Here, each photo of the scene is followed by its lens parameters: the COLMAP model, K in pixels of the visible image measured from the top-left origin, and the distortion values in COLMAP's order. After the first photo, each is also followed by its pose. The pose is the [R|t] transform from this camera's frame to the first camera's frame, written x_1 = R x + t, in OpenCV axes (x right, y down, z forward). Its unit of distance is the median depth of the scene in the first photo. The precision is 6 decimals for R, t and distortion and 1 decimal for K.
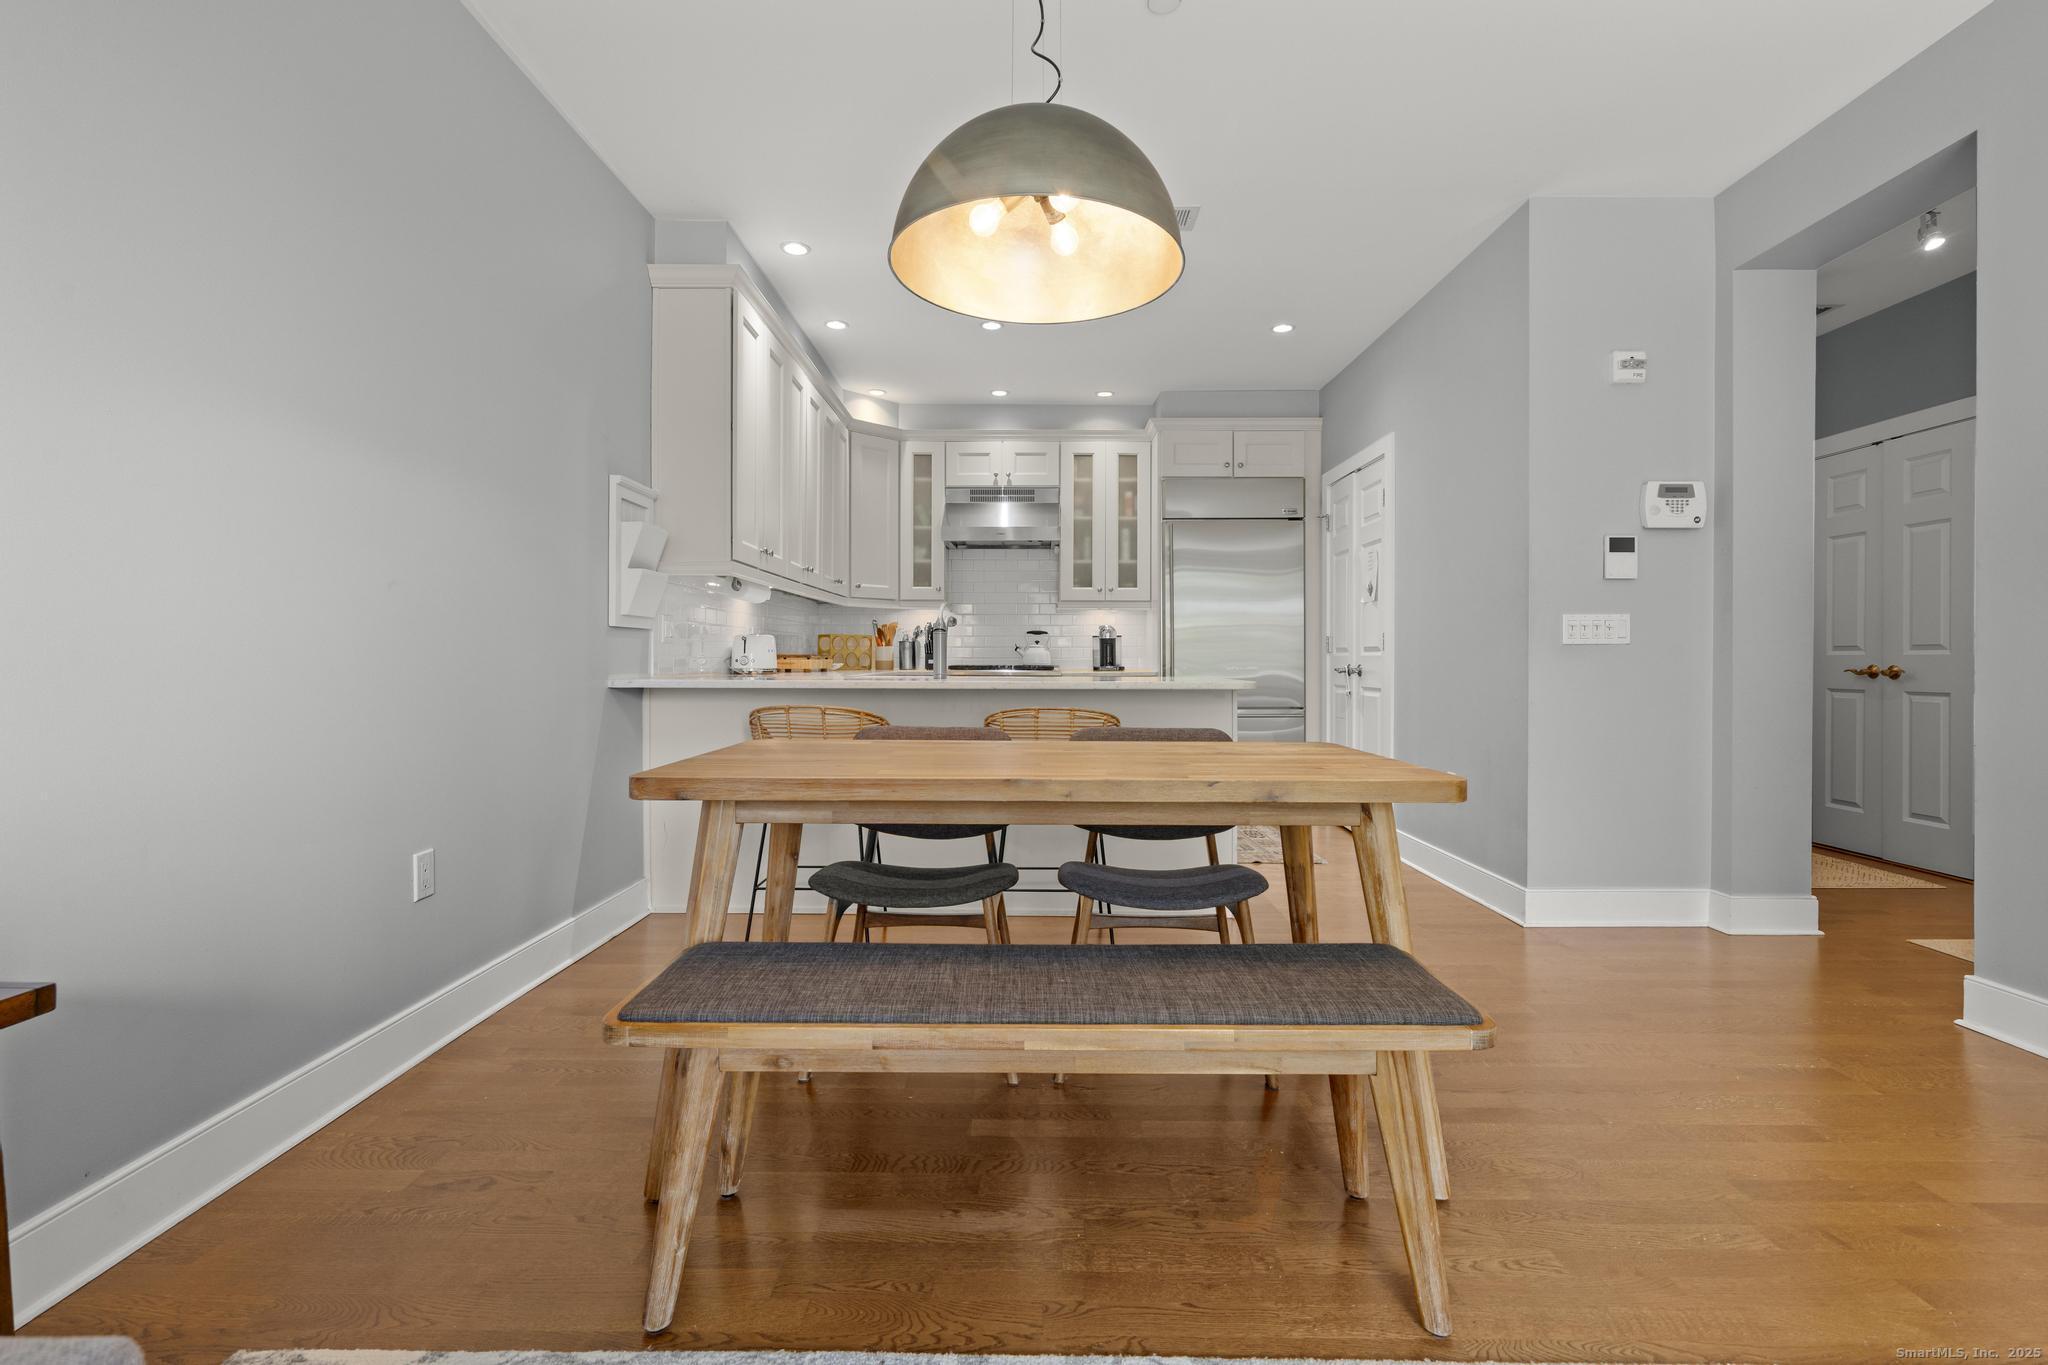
lens RADIAL K [[936.1, 0, 1026.3], [0, 936.1, 661.6], [0, 0, 1]] dist [-0.000447, 0.000862]
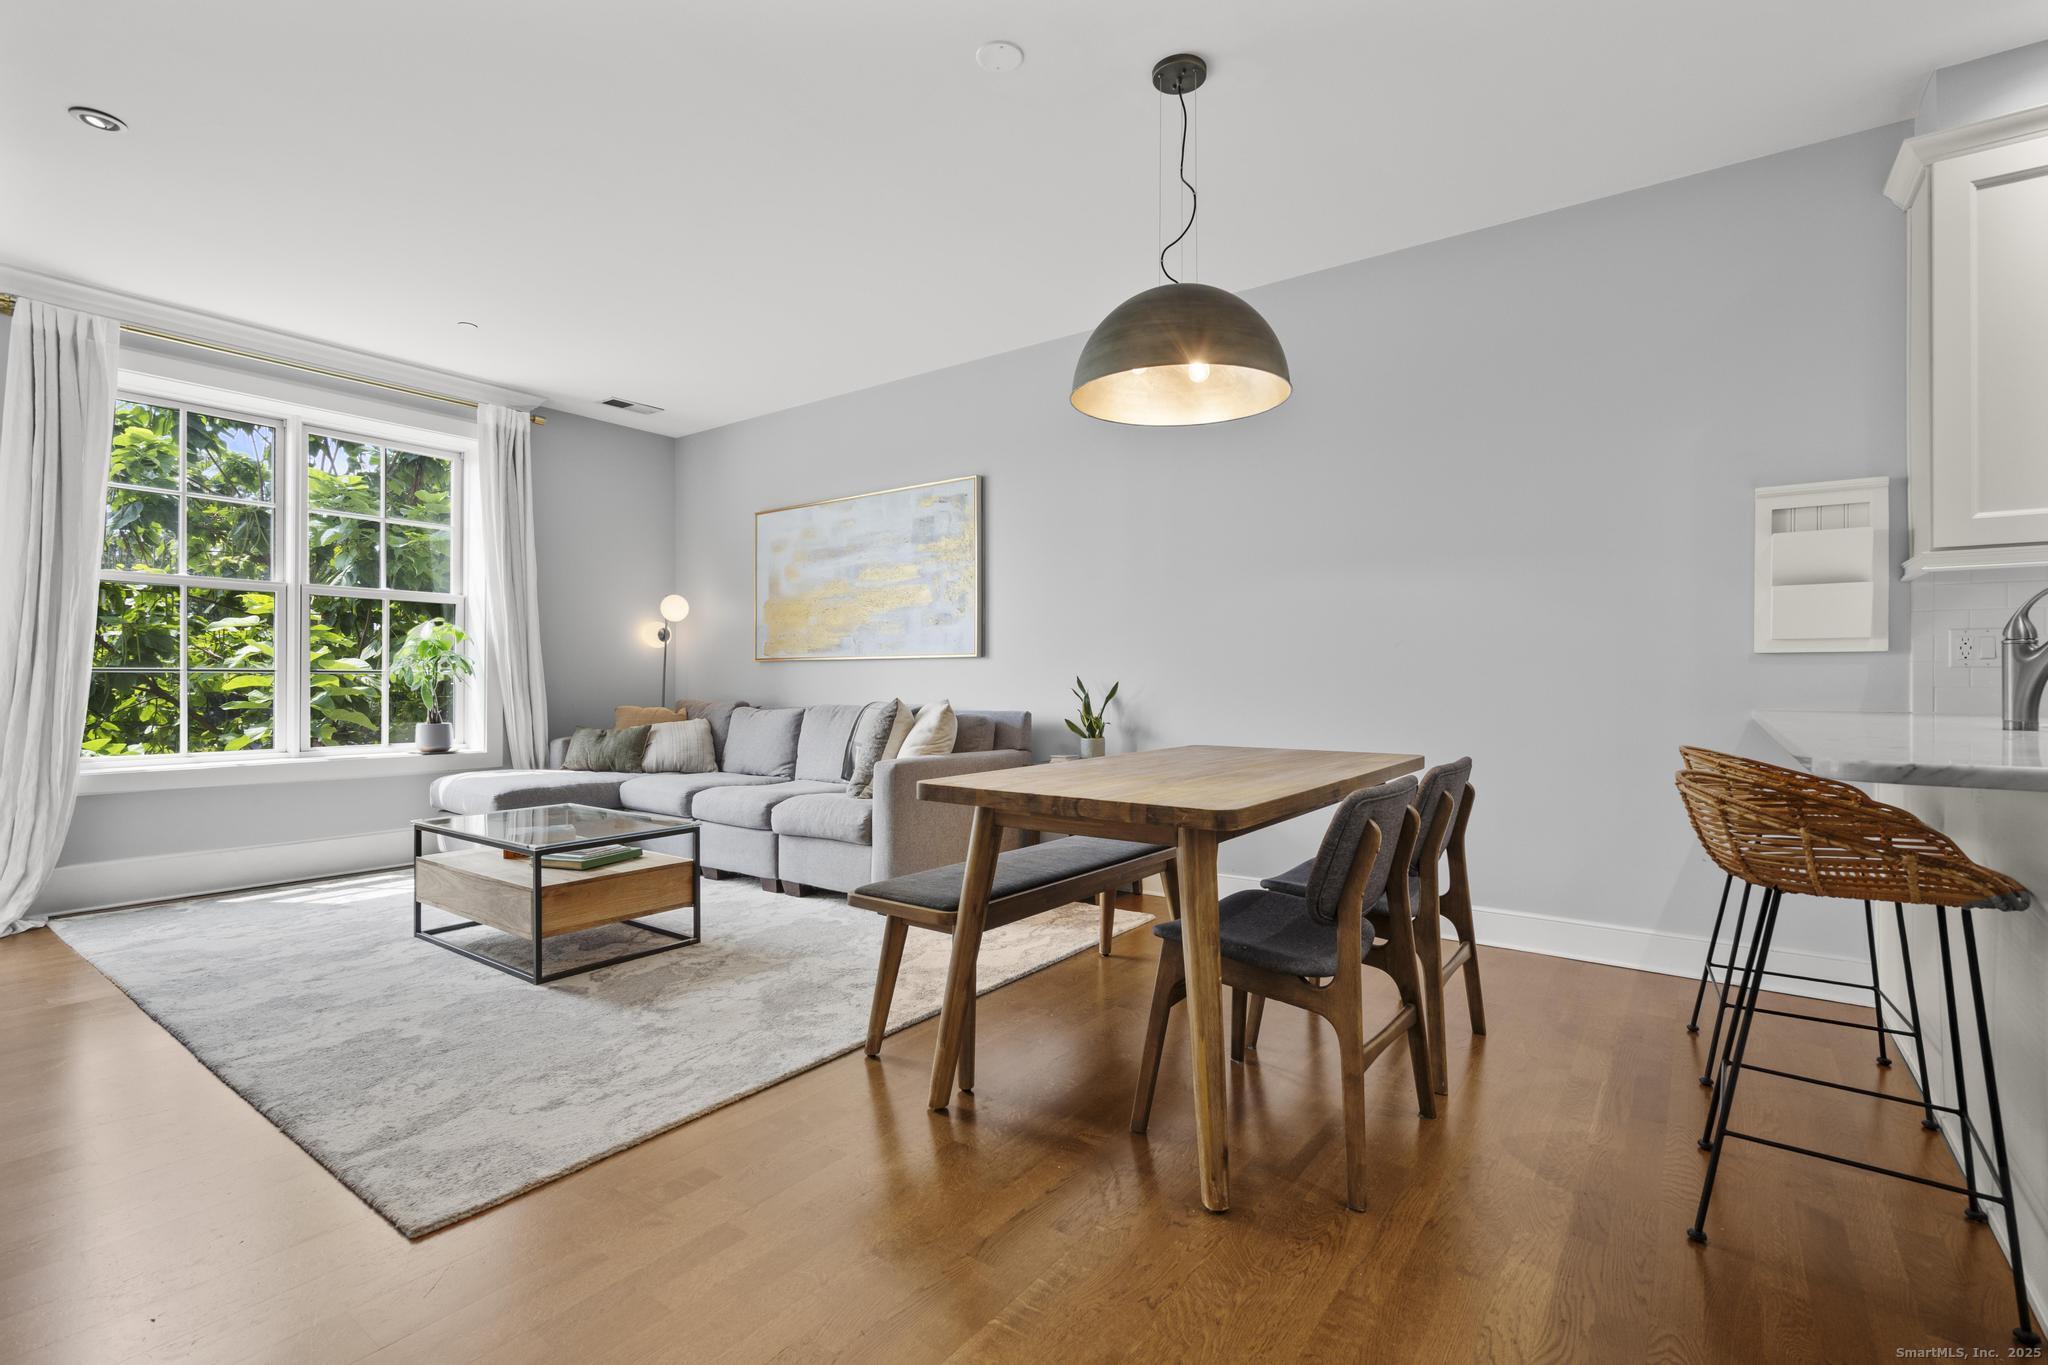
lens RADIAL K [[936.1, 0, 1027.9], [0, 936.1, 673.9], [0, 0, 1]] dist [-0.000447, 0.000862]
pose [[-0.586915, -0.006329, -0.809624, 0.392800], [-0.003744, 0.999980, -0.005103, -0.005396], [0.809640, 0.000036, -0.586927, 0.517672]]
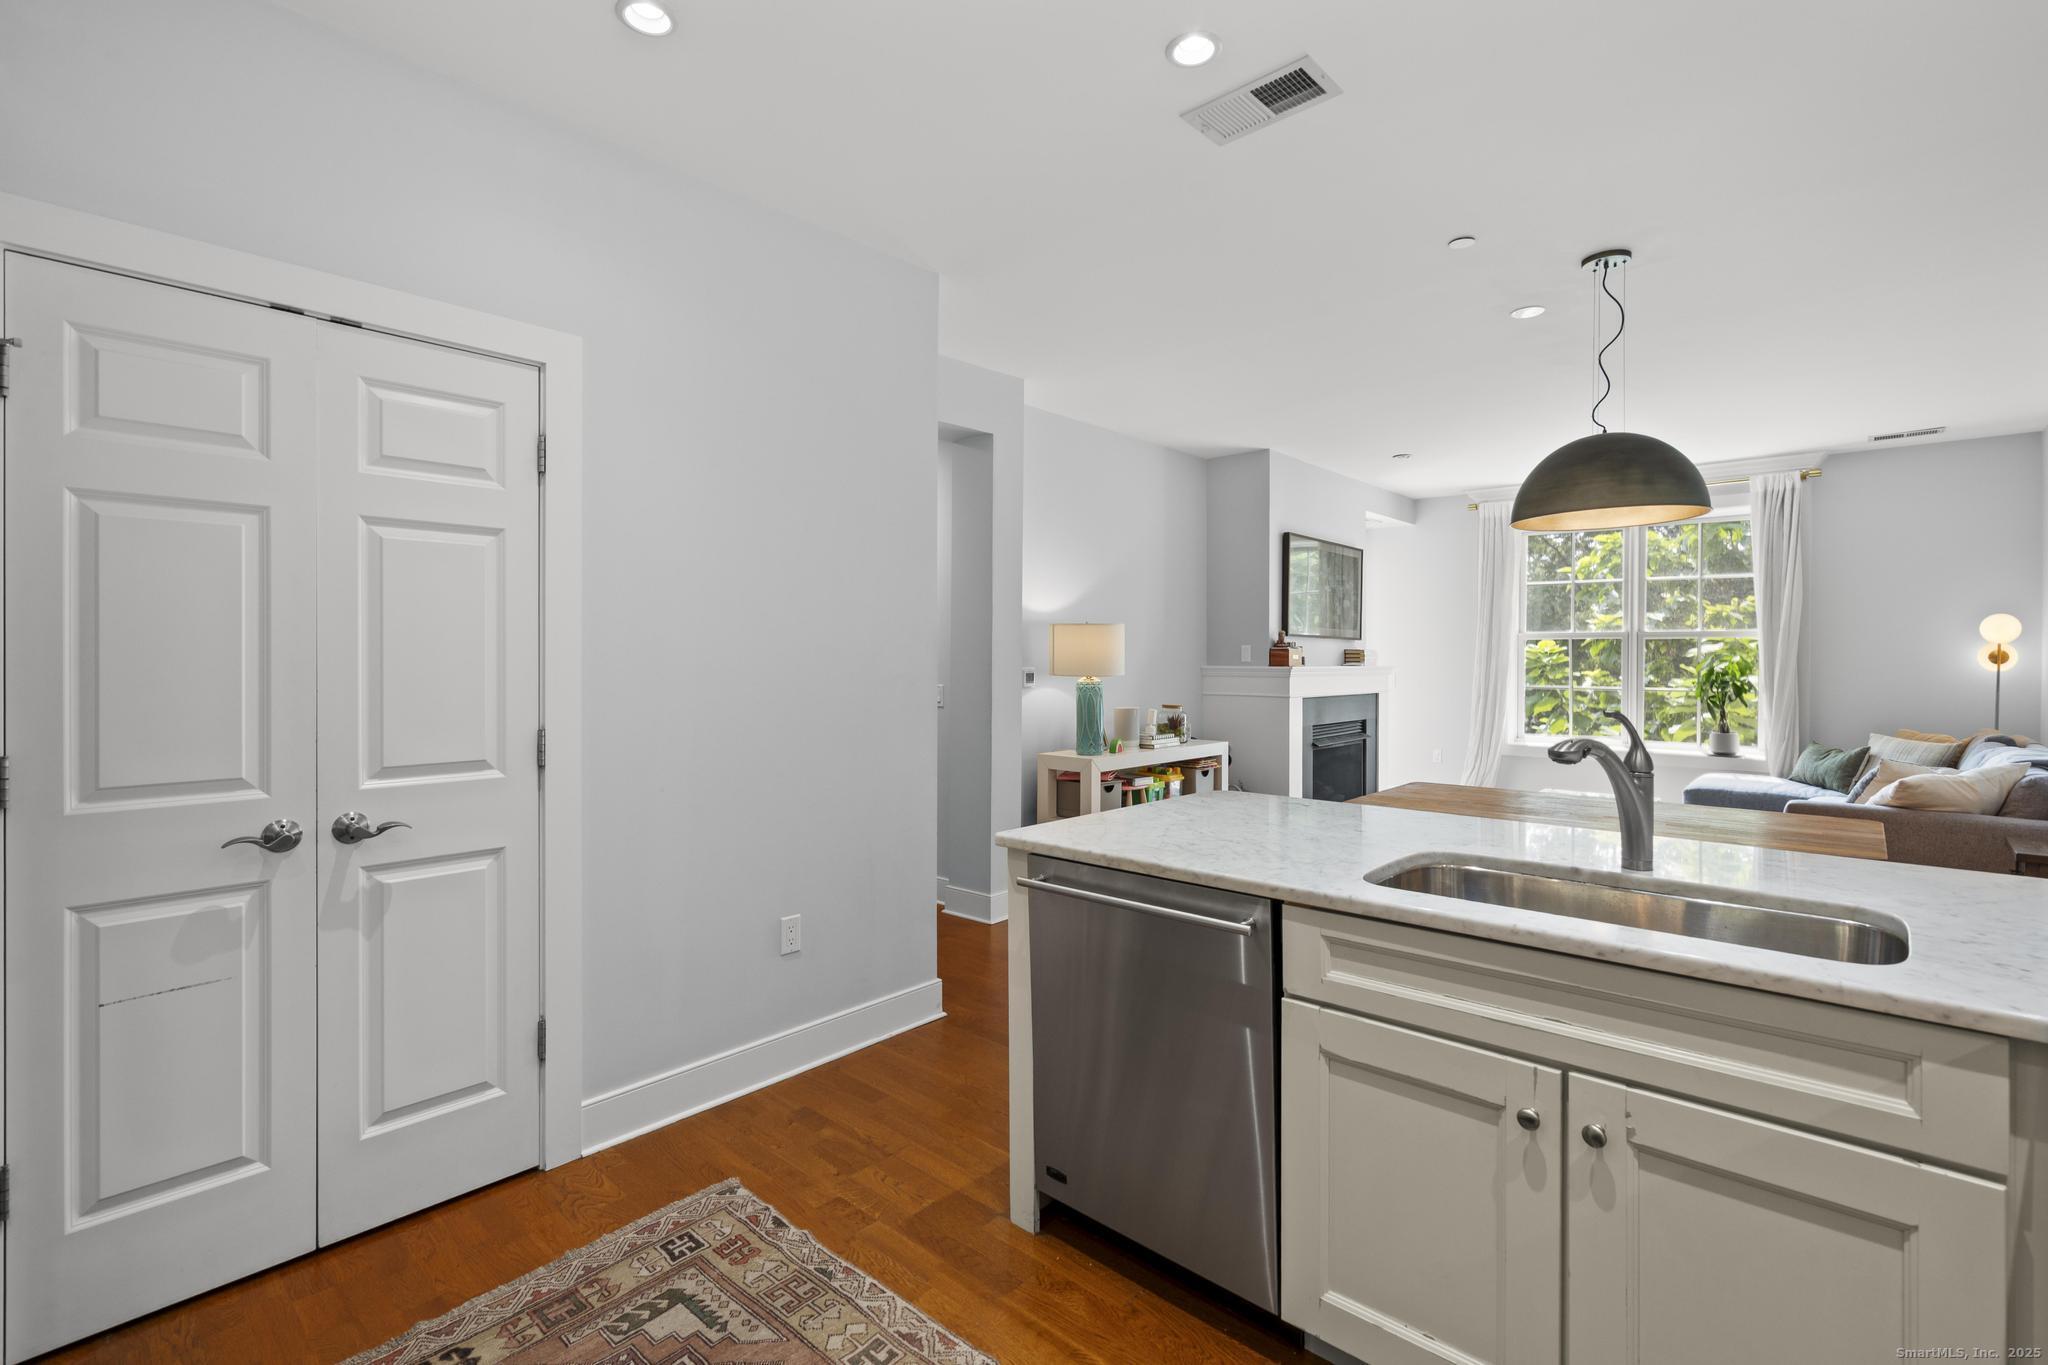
lens RADIAL K [[936.1, 0, 1030.4], [0, 936.1, 661.7], [0, 0, 1]] dist [-0.000447, 0.000862]
pose [[-0.745982, -0.004886, 0.665948, -0.110281], [0.000485, 0.999969, 0.007880, -0.056204], [-0.665965, 0.006201, -0.745957, 0.951969]]
